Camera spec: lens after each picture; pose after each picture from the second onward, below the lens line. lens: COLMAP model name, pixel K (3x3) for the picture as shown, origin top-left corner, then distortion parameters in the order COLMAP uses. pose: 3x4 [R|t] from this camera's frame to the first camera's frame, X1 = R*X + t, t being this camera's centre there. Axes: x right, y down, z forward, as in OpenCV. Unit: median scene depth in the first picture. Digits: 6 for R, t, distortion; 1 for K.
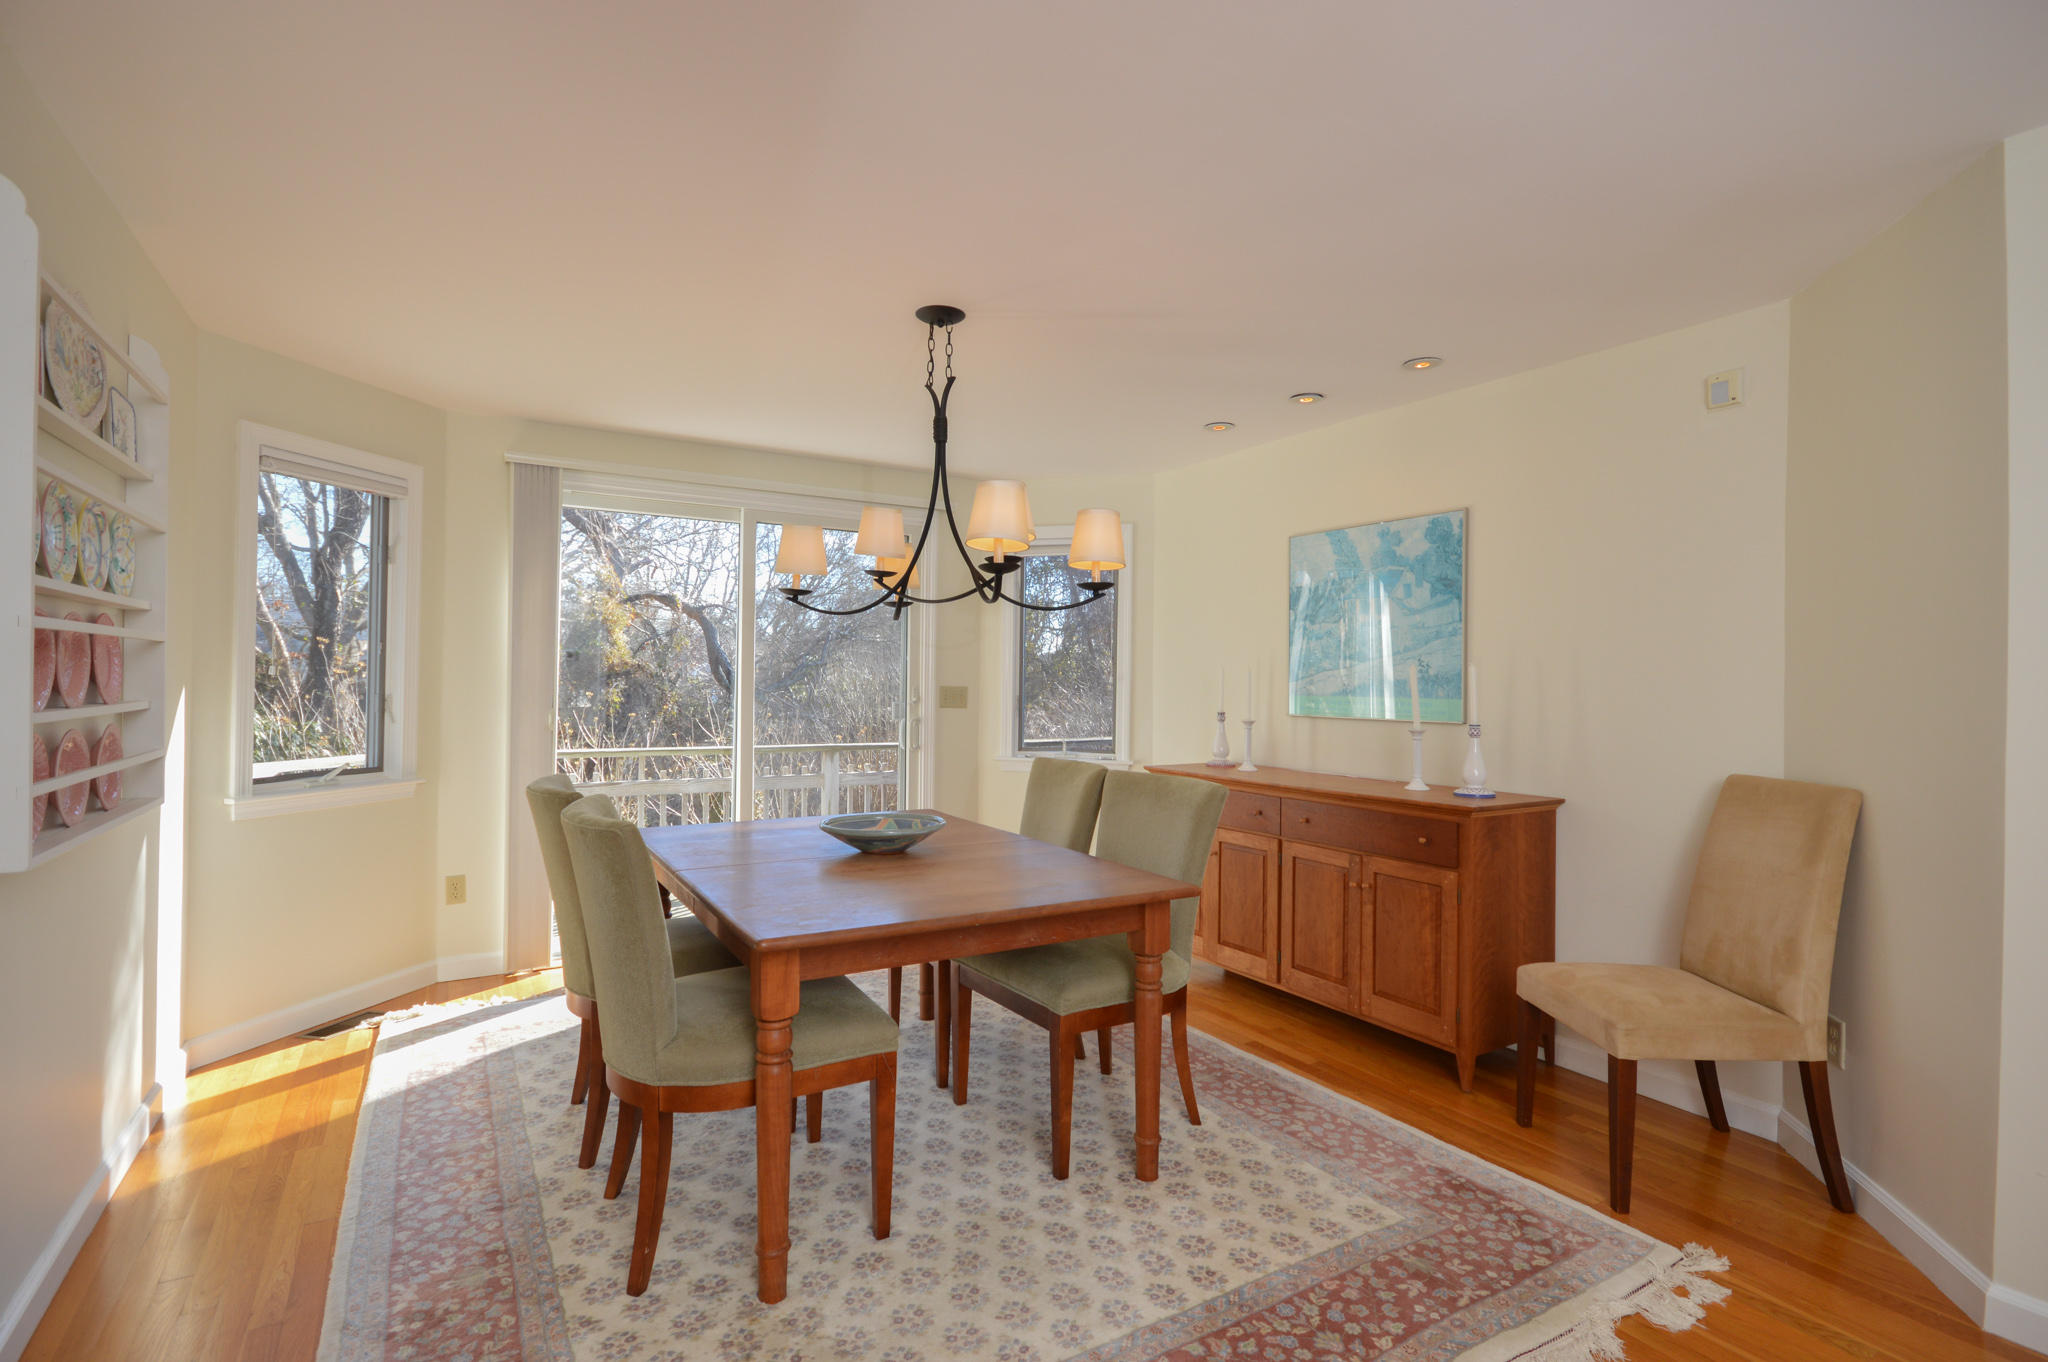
lens RADIAL K [[978.1, 0, 1024.0], [0, 978.1, 681.0], [0, 0, 1]] dist [0.000295, -0.000416]
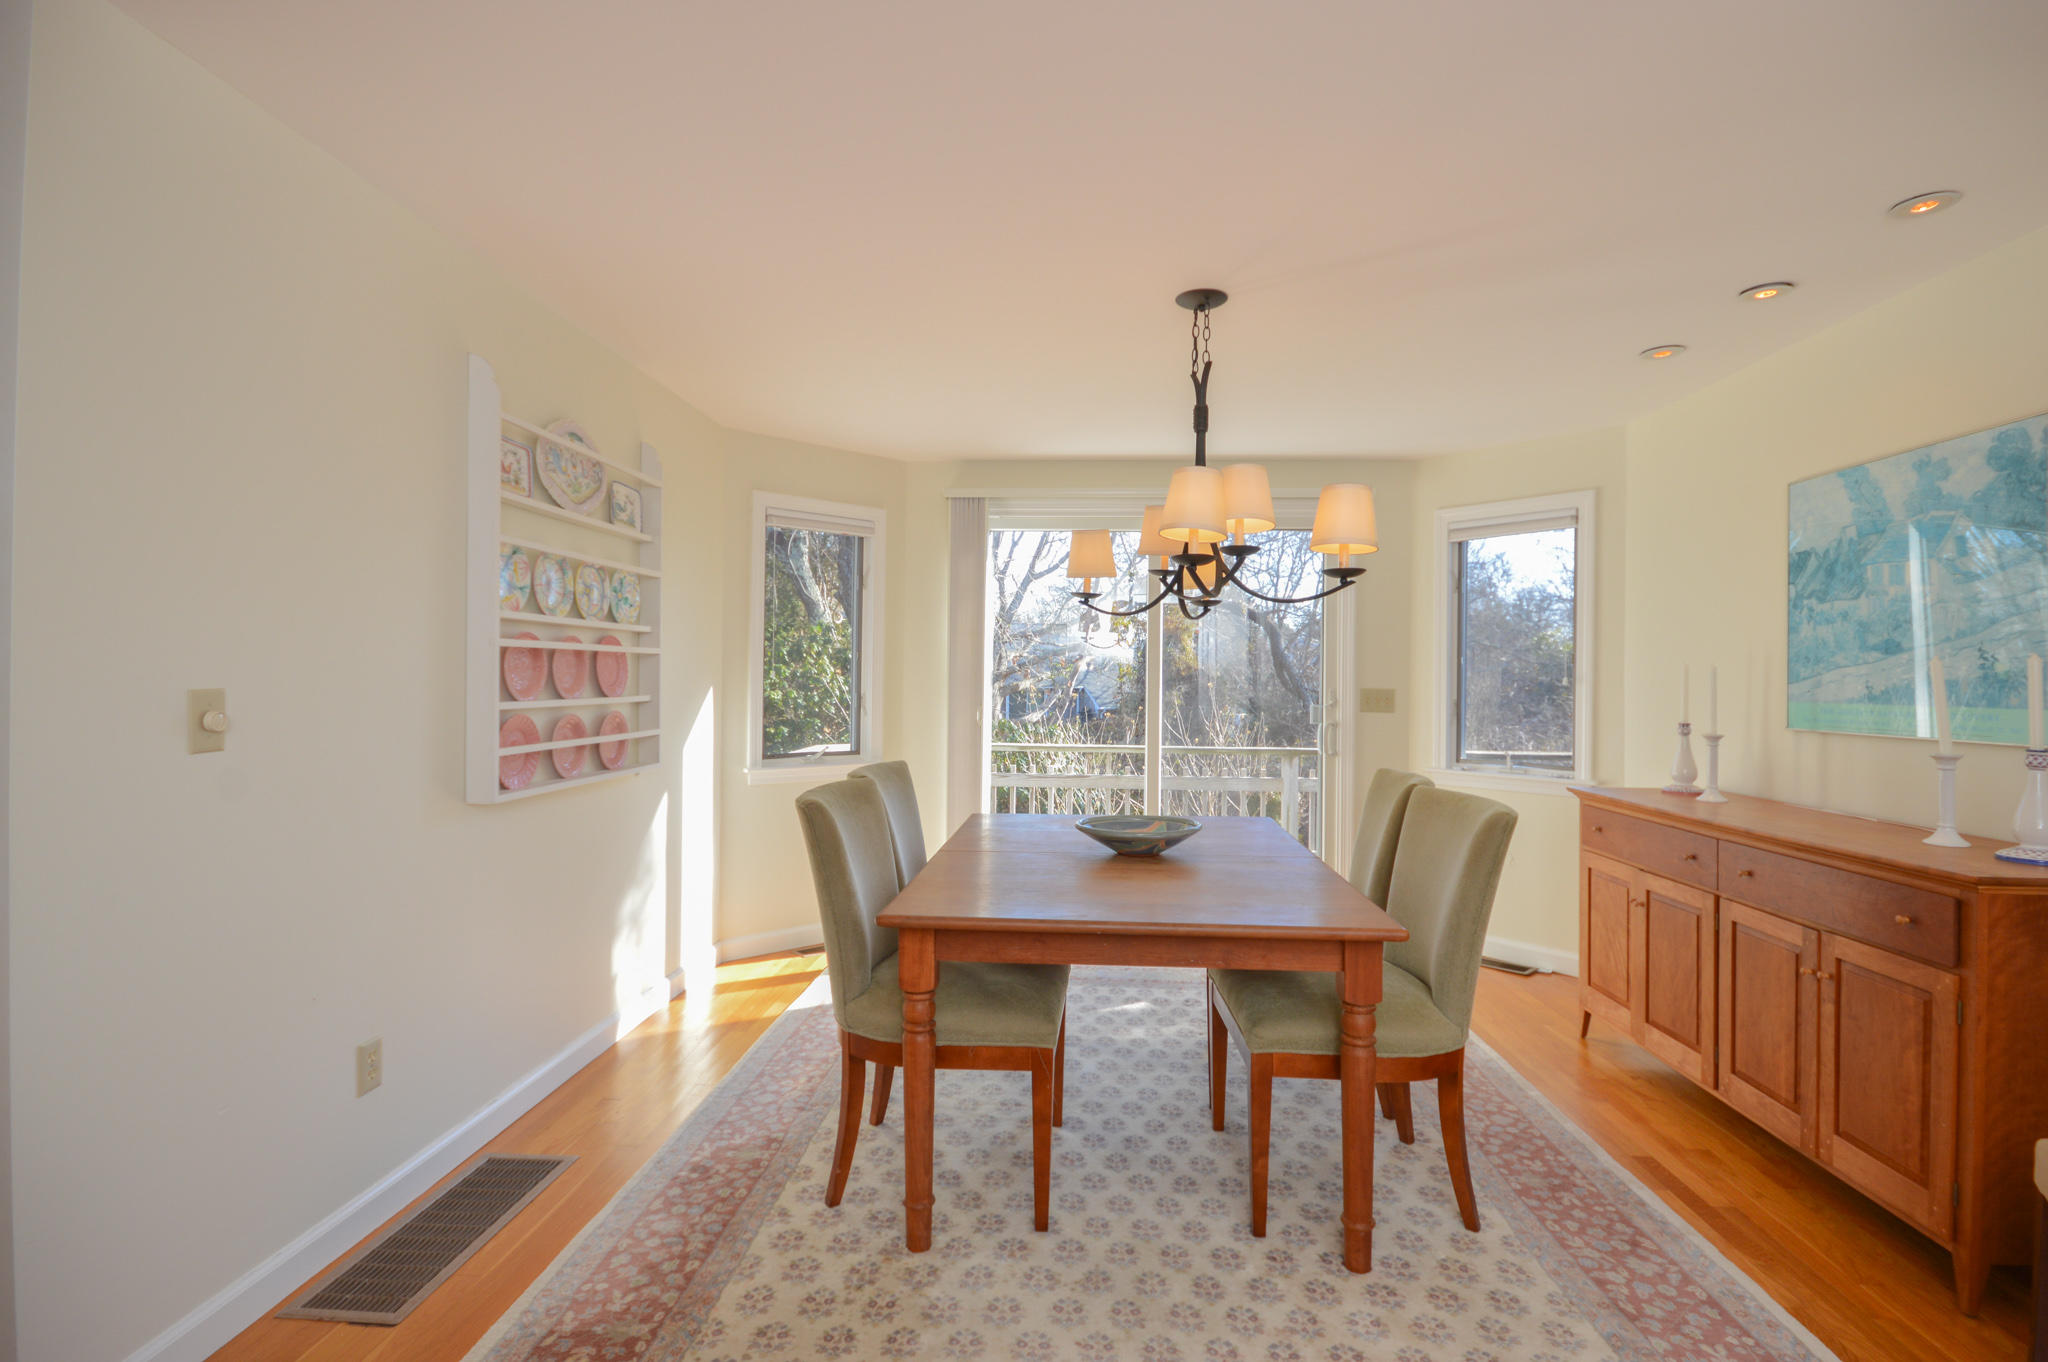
lens RADIAL K [[969.4, 0, 1024.0], [0, 969.4, 681.0], [0, 0, 1]] dist [-0.003366, -0.001358]
pose [[0.820001, -0.001673, -0.572359, 0.299696], [-0.000534, 0.999993, -0.003688, 0.002703], [0.572361, 0.003330, 0.819995, 0.119263]]
